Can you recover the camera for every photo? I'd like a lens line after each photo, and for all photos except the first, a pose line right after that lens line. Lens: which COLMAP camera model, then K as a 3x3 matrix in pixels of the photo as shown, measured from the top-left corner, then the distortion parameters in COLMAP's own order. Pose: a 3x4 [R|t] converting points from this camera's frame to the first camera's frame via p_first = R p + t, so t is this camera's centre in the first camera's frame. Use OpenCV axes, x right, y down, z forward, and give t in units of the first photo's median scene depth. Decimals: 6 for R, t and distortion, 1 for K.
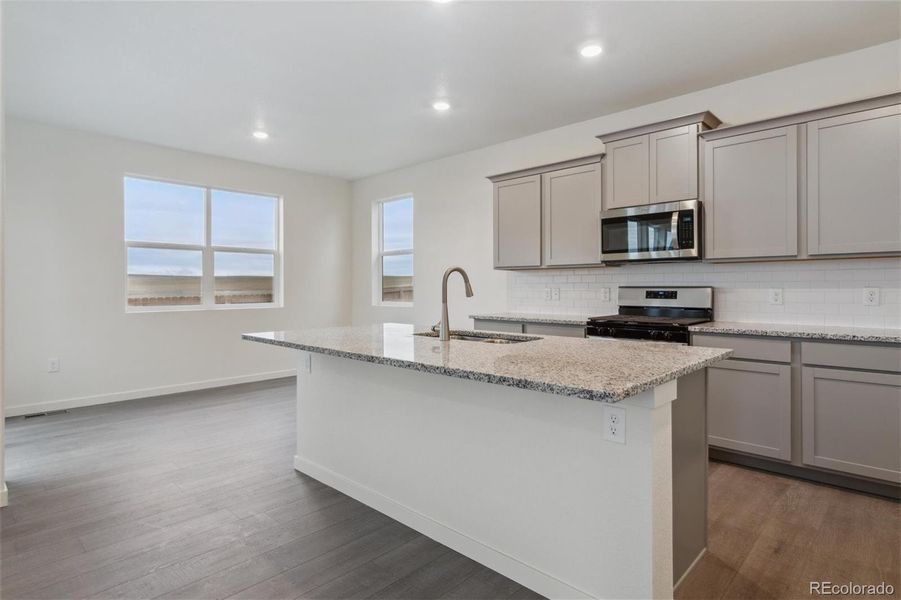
lens RADIAL K [[481.9, 0, 453.5], [0, 481.9, 286.6], [0, 0, 1]] dist [0.000134, 0.000354]
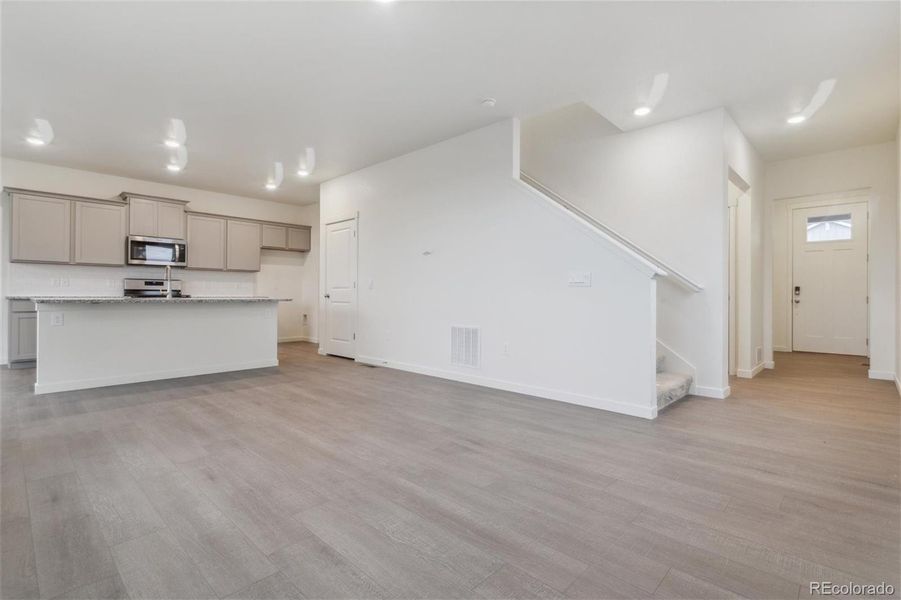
lens RADIAL K [[425.0, 0, 449.7], [0, 425.0, 292.6], [0, 0, 1]] dist [0.001568, 0.000408]
pose [[0.005418, 0.006841, 0.999962, -1.235967], [-0.008280, 0.999943, -0.006796, 0.053978], [-0.999951, -0.008243, 0.005474, -0.192043]]
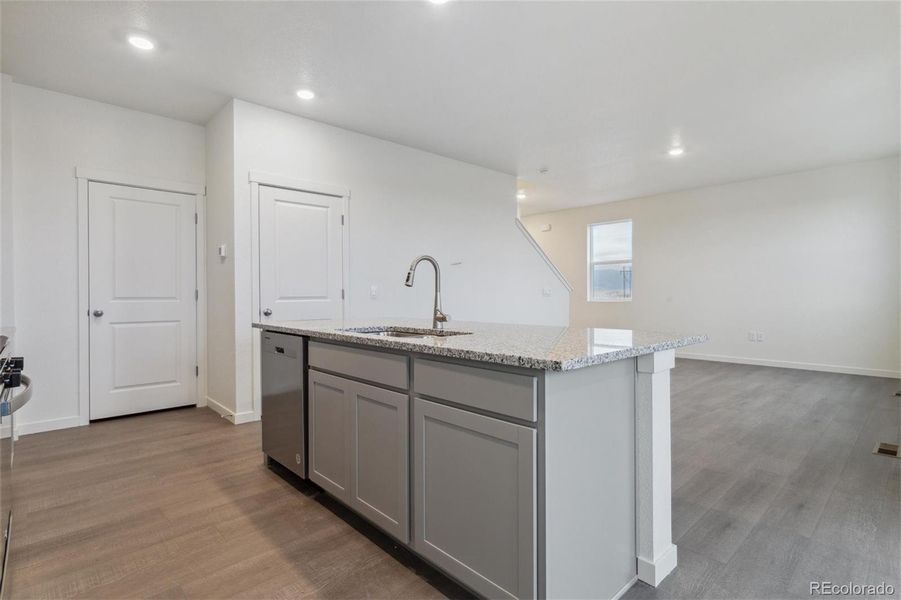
lens RADIAL K [[441.4, 0, 452.7], [0, 441.4, 300.4], [0, 0, 1]] dist [-0.000094, 0.000169]
pose [[-0.998172, 0.007276, 0.059992, -0.065559], [0.008024, 0.999893, 0.012222, 0.024278], [-0.059897, 0.012681, -0.998124, 1.214843]]
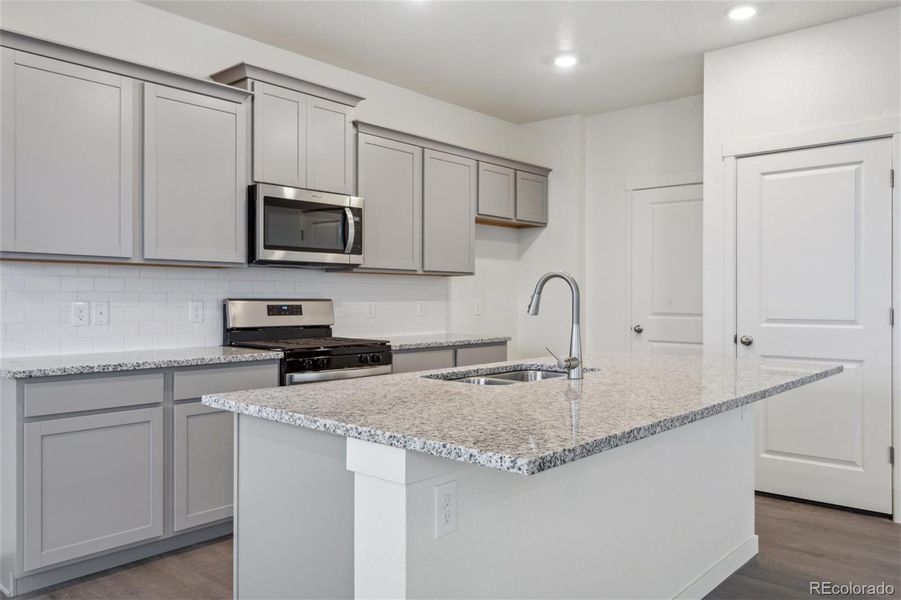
lens RADIAL K [[692.0, 0, 448.9], [0, 692.0, 301.1], [0, 0, 1]] dist [0.003718, 0.003638]
pose [[-0.026446, -0.003465, 0.999644, -0.626518], [-0.004287, 0.999985, 0.003353, -0.001527], [-0.999641, -0.004197, -0.026461, 0.752380]]
